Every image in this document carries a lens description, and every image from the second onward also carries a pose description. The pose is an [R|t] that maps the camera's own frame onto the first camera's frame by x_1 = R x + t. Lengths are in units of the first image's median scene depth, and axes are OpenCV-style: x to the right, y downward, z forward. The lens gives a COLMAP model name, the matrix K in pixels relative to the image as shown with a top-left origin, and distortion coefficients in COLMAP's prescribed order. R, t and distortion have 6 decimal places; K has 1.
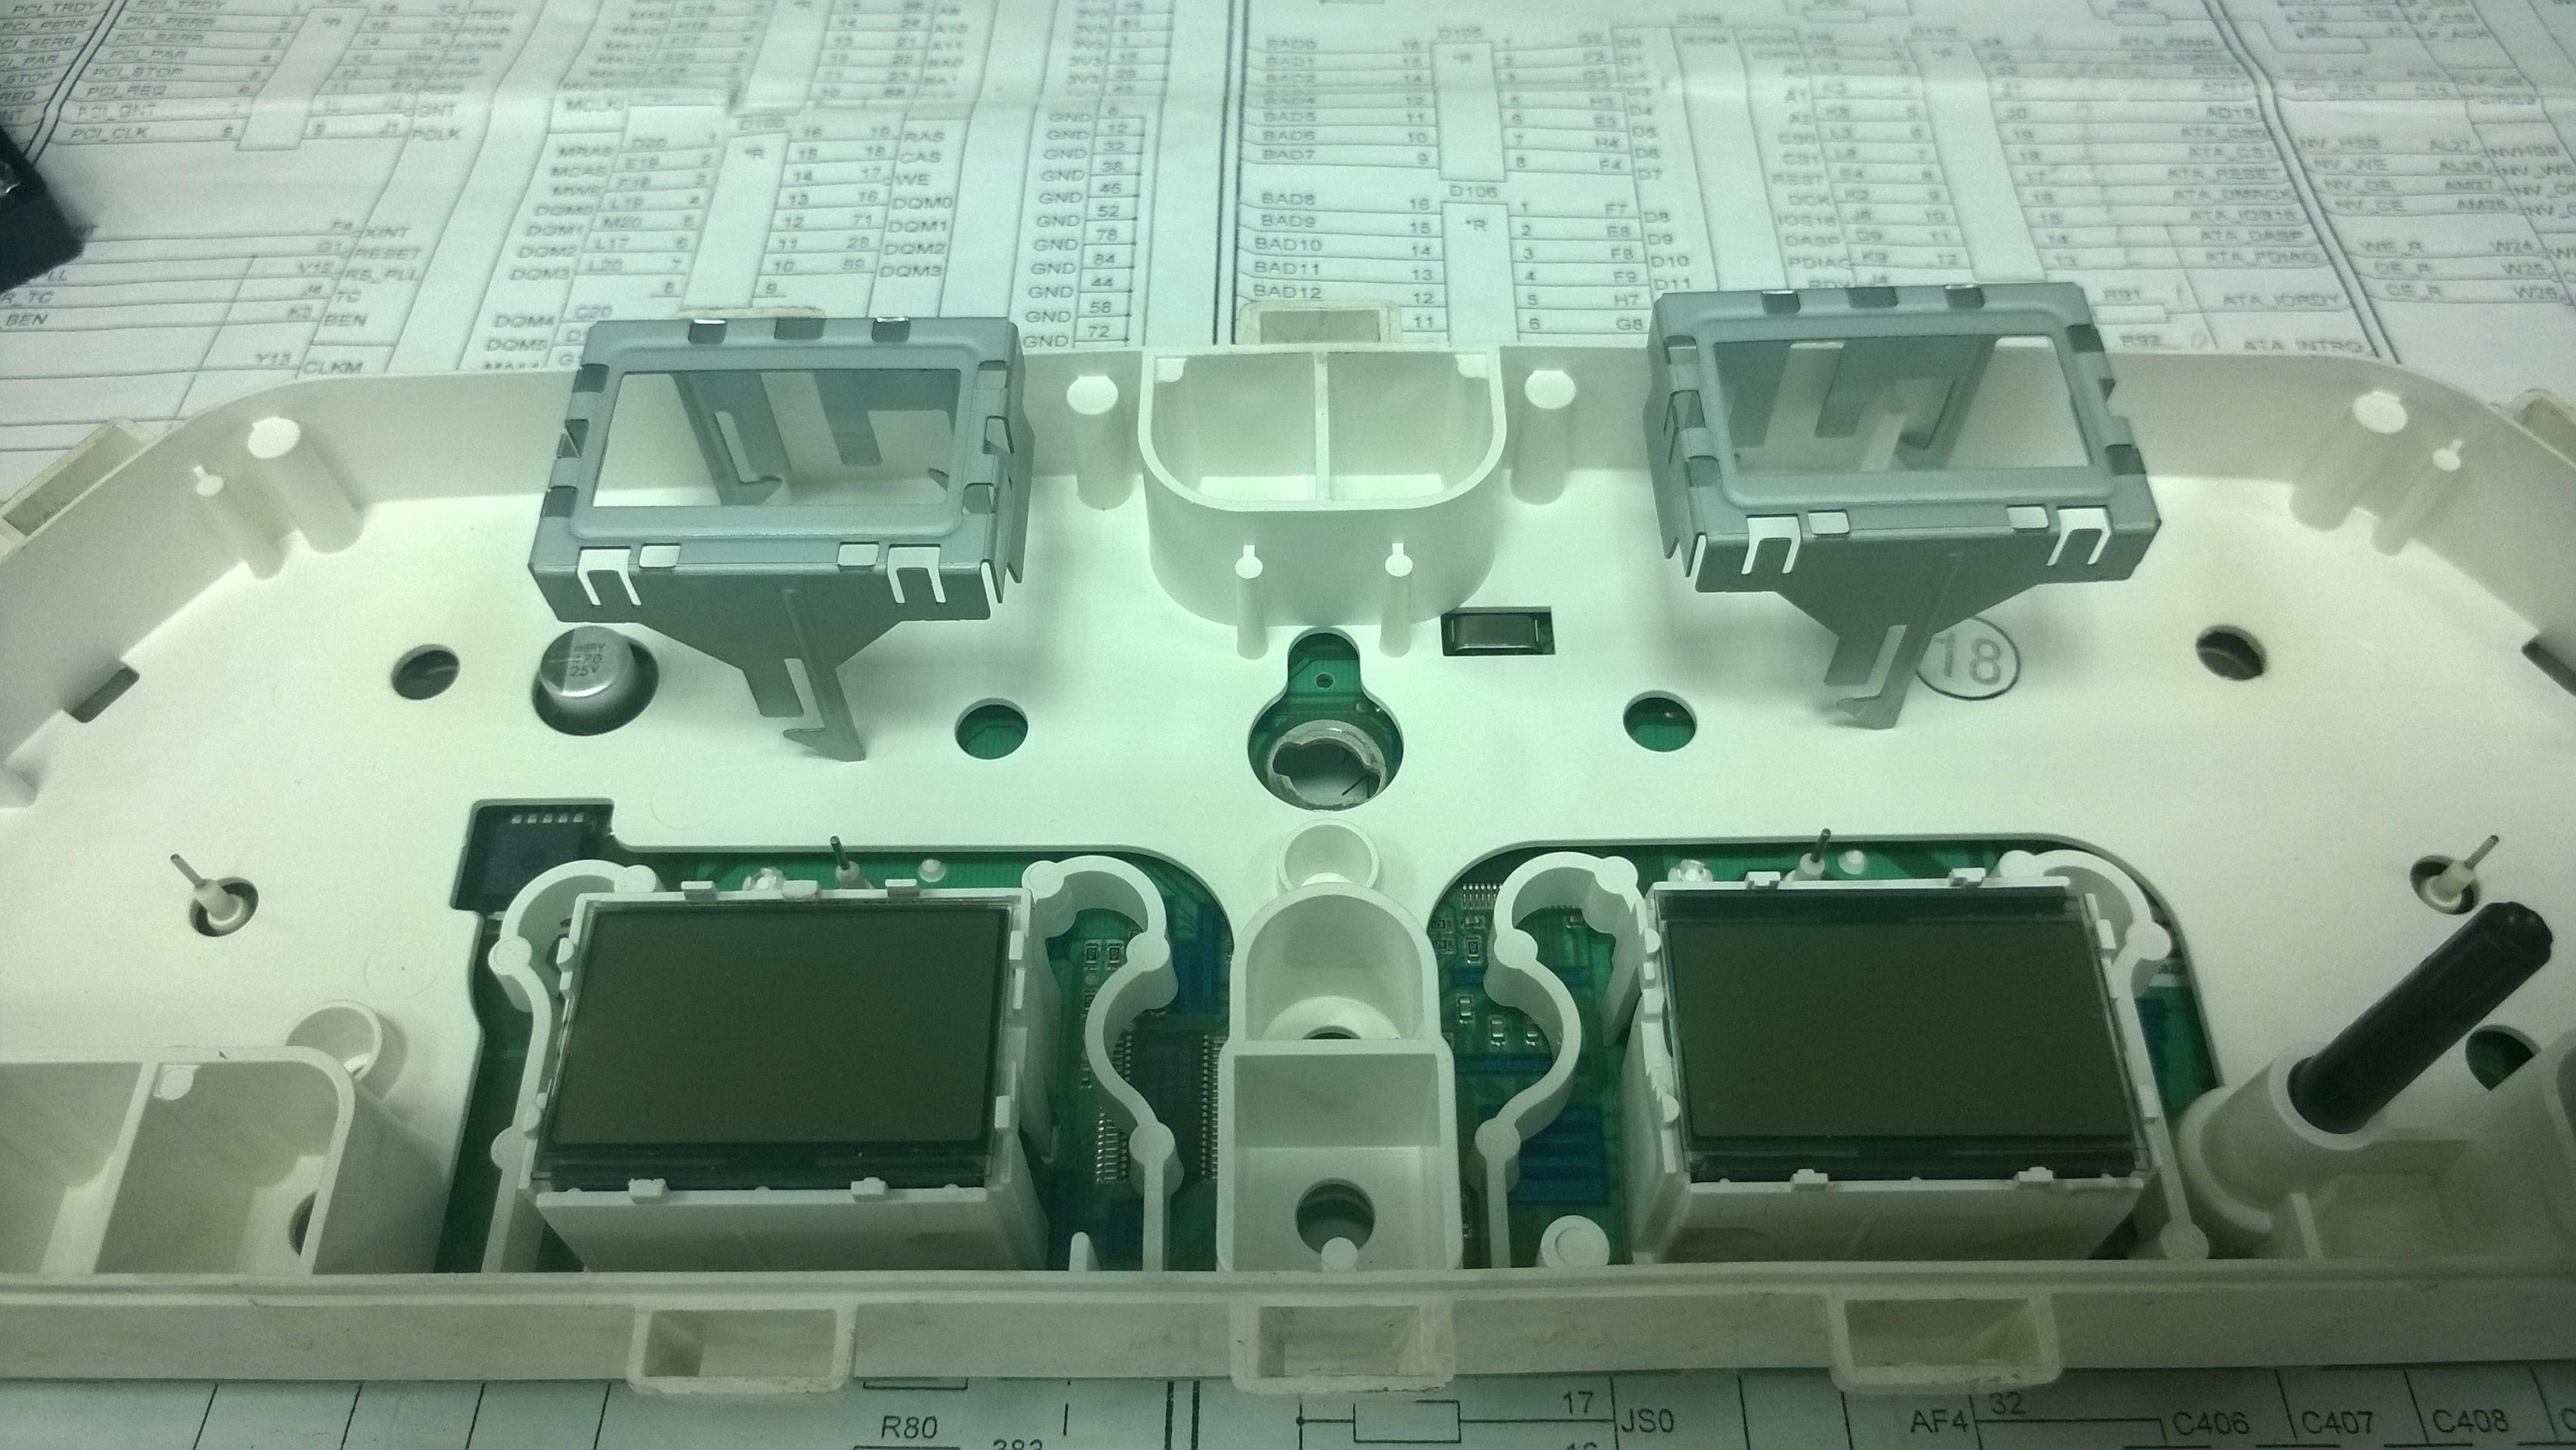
lens RADIAL K [[2016.1, 0, 1285.5], [0, 2016.1, 719.7], [0, 0, 1]] dist [0.005827, -0.042192]
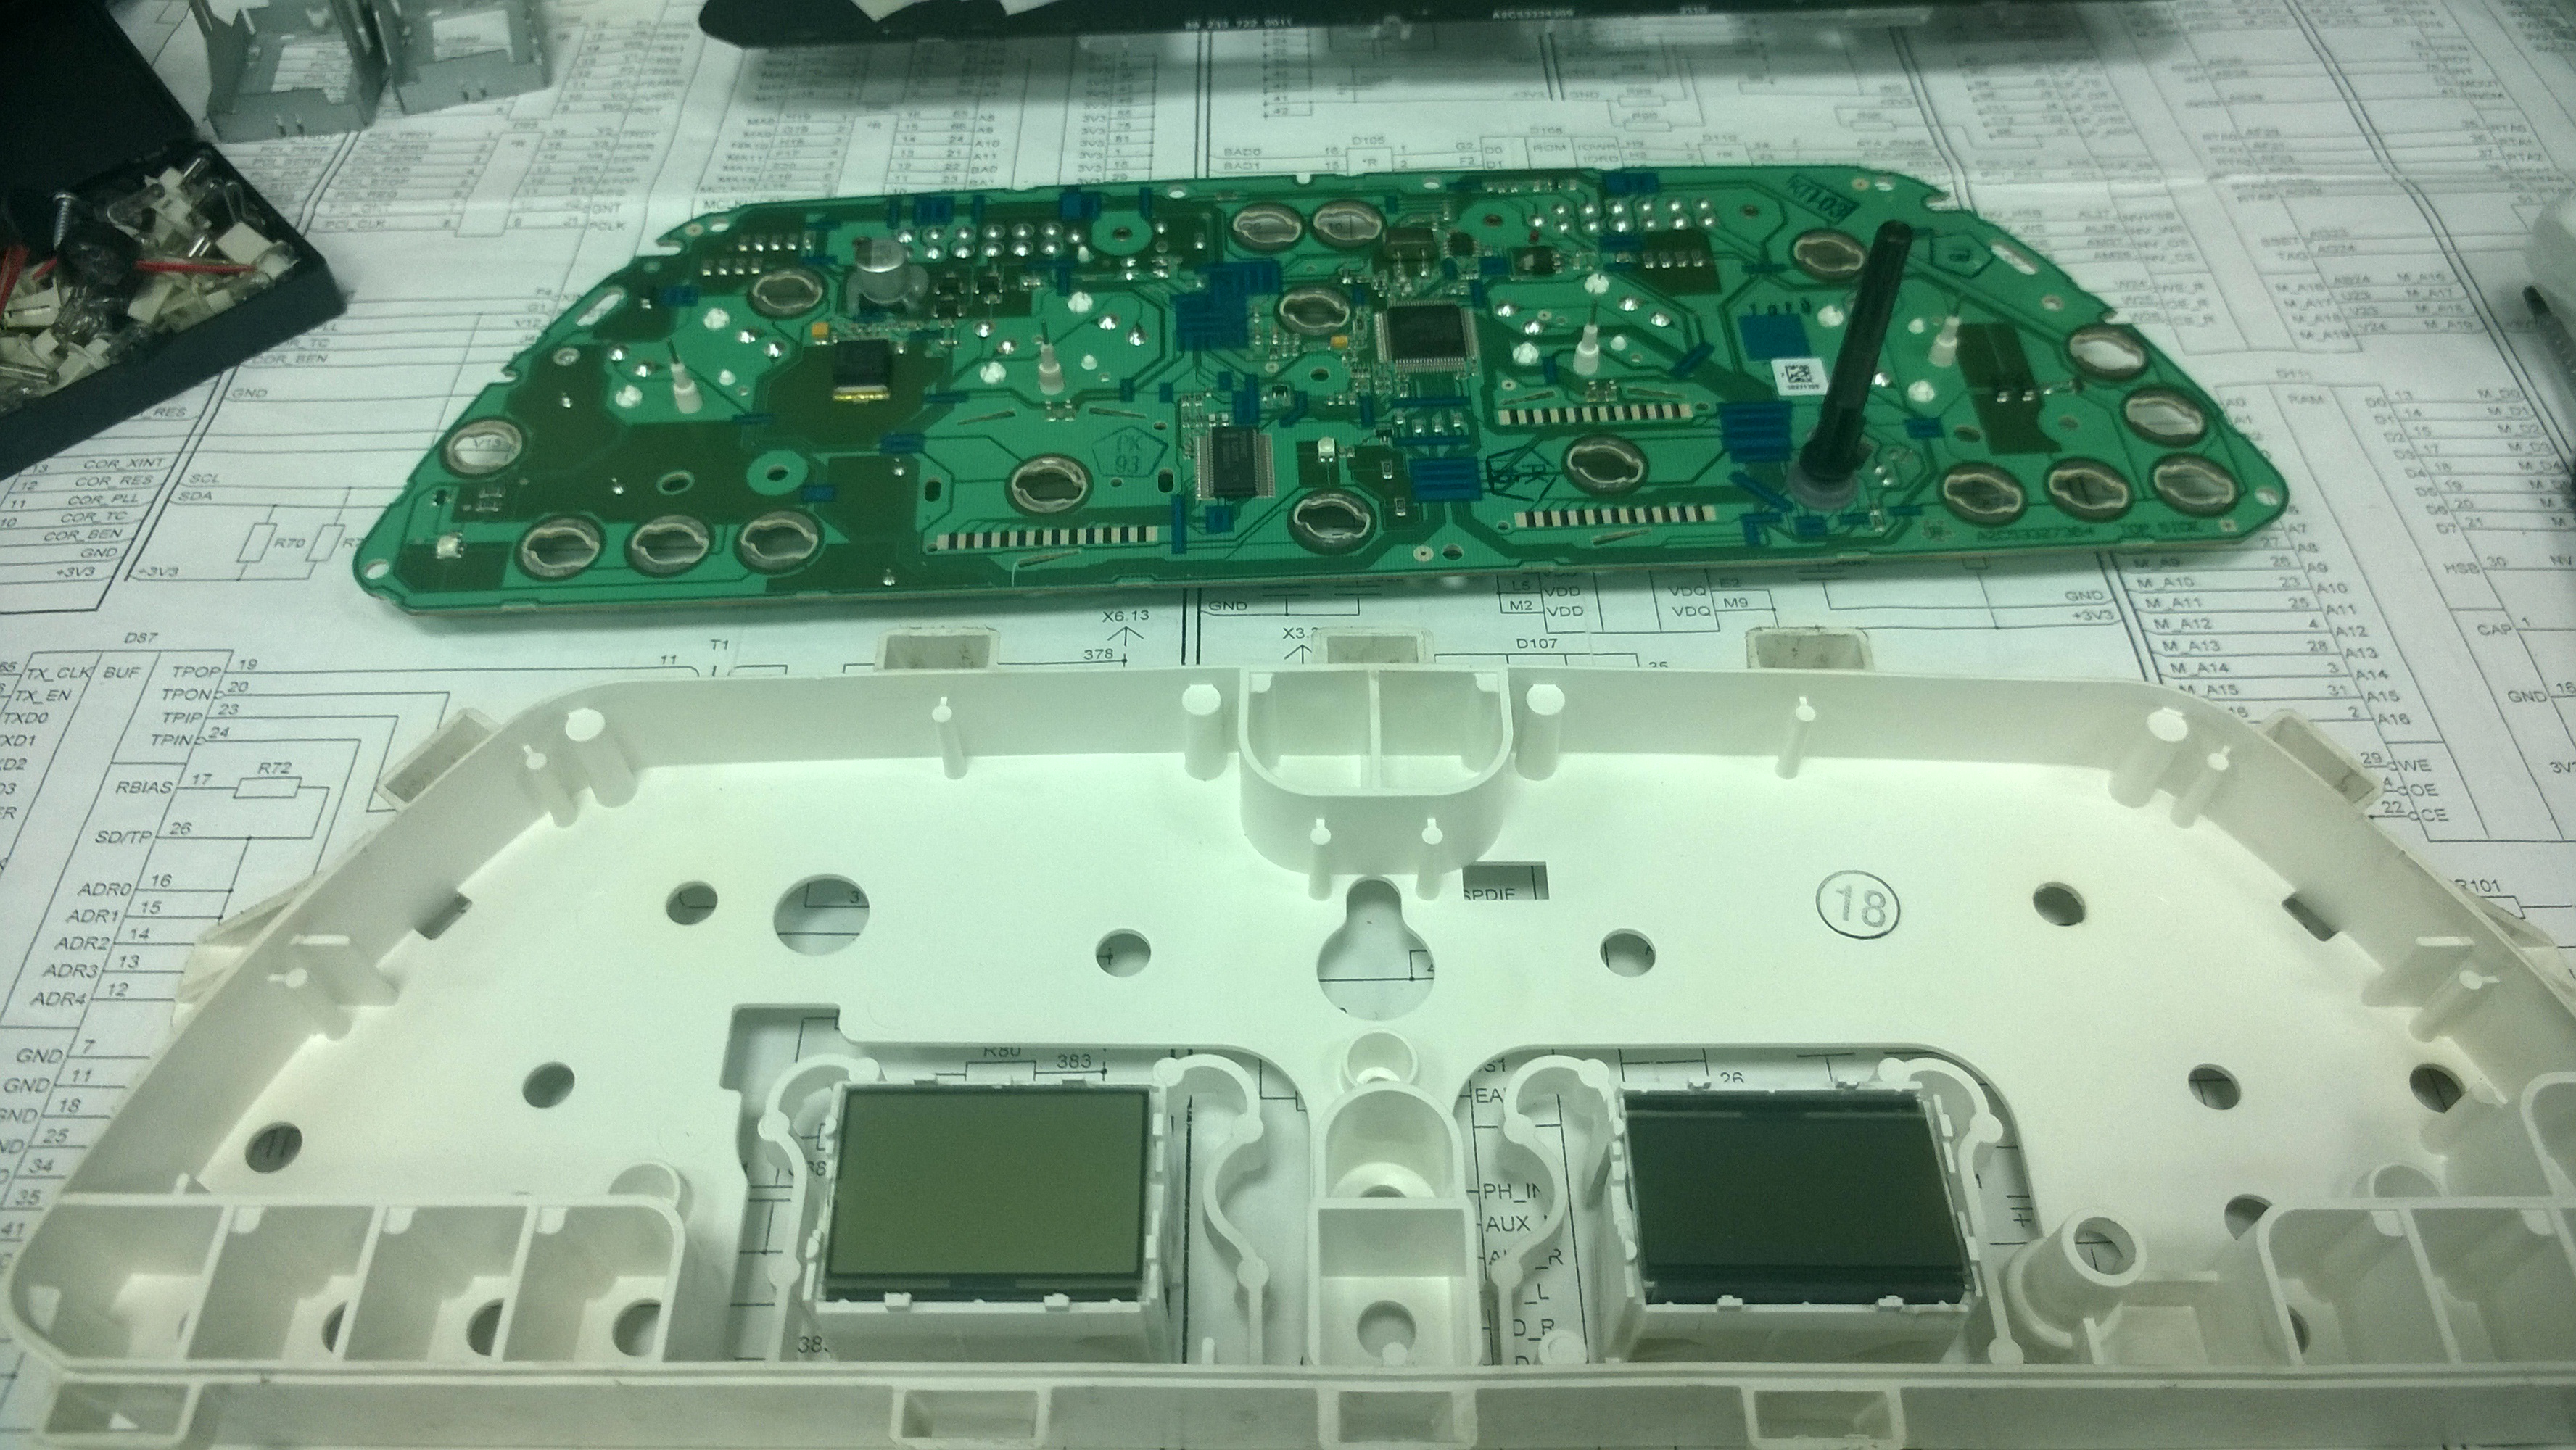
lens RADIAL K [[2048.7, 0, 1292.2], [0, 2048.7, 665.7], [0, 0, 1]] dist [-0.002533, -0.005772]
pose [[0.999905, 0.012429, 0.006018, -0.046879], [-0.011841, 0.995912, -0.089554, -0.066180], [-0.007106, 0.089474, 0.995964, -0.366895]]
